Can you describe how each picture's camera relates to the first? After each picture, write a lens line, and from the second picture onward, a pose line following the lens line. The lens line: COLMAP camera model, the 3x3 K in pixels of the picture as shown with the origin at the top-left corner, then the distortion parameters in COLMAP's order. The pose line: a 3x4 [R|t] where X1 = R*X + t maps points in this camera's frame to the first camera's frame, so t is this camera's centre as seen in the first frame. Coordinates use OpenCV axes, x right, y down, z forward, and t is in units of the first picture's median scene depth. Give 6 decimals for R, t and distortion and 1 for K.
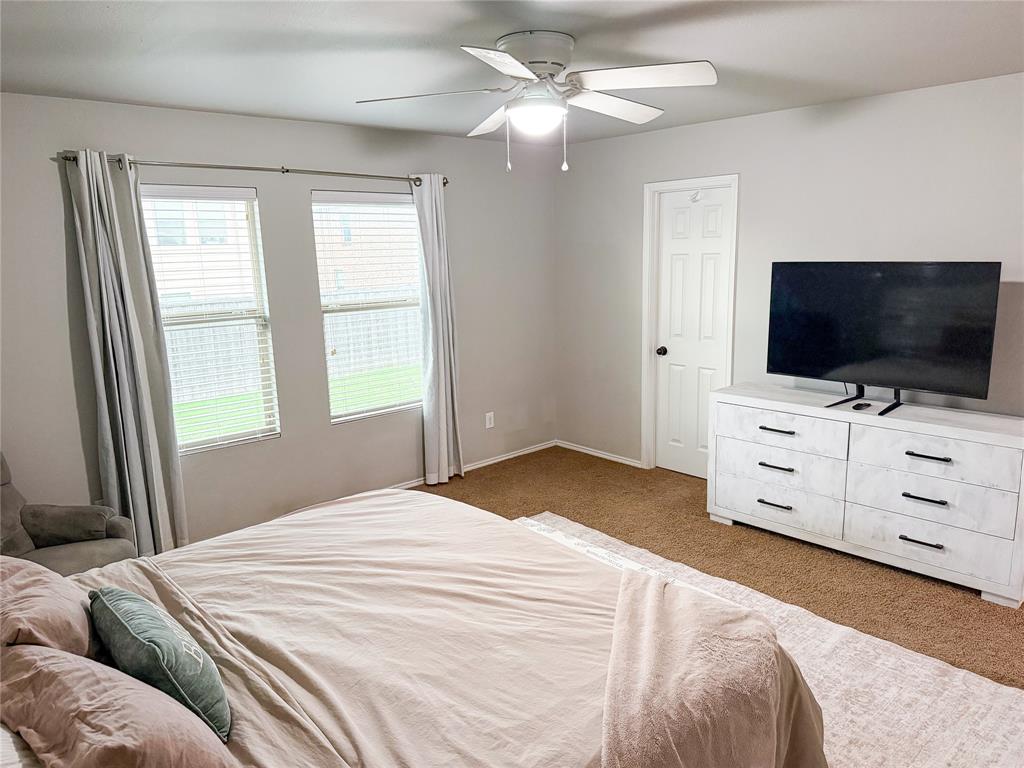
lens RADIAL K [[716.2, 0, 512.2], [0, 716.2, 382.2], [0, 0, 1]] dist [0.112120, -0.148091]
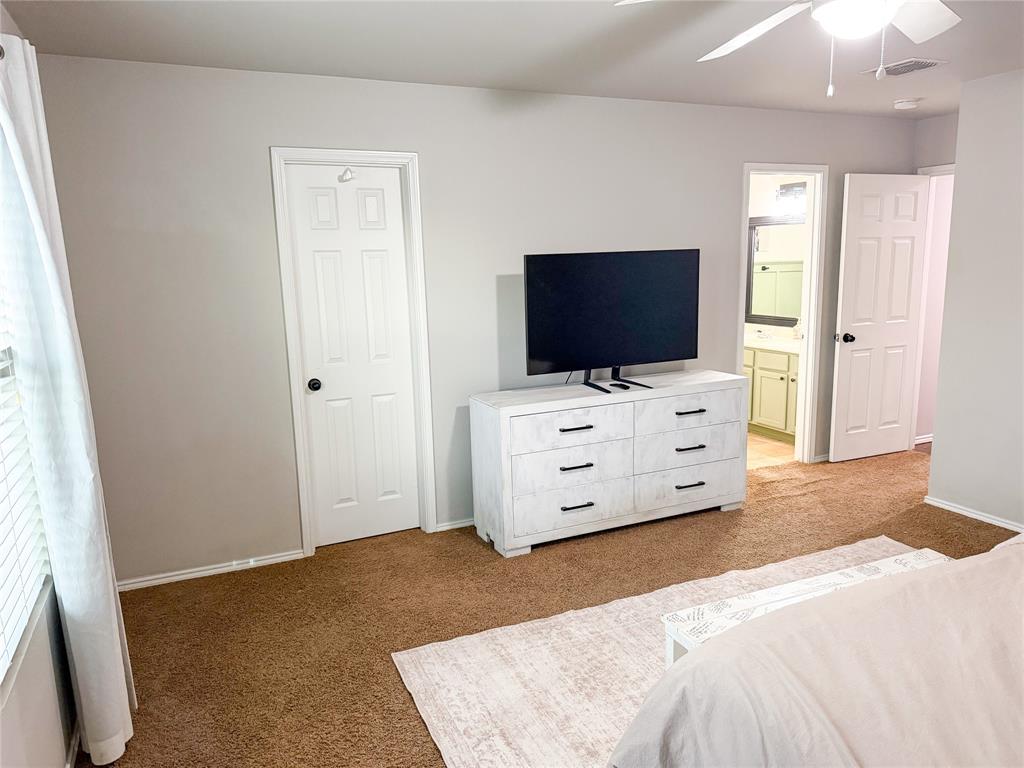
lens RADIAL K [[716.2, 0, 512.2], [0, 716.2, 382.2], [0, 0, 1]] dist [0.112120, -0.148091]
pose [[0.301213, -0.144177, 0.942594, -0.527734], [0.196618, 0.976652, 0.086556, -0.089331], [-0.933066, 0.159260, 0.322528, 0.746158]]
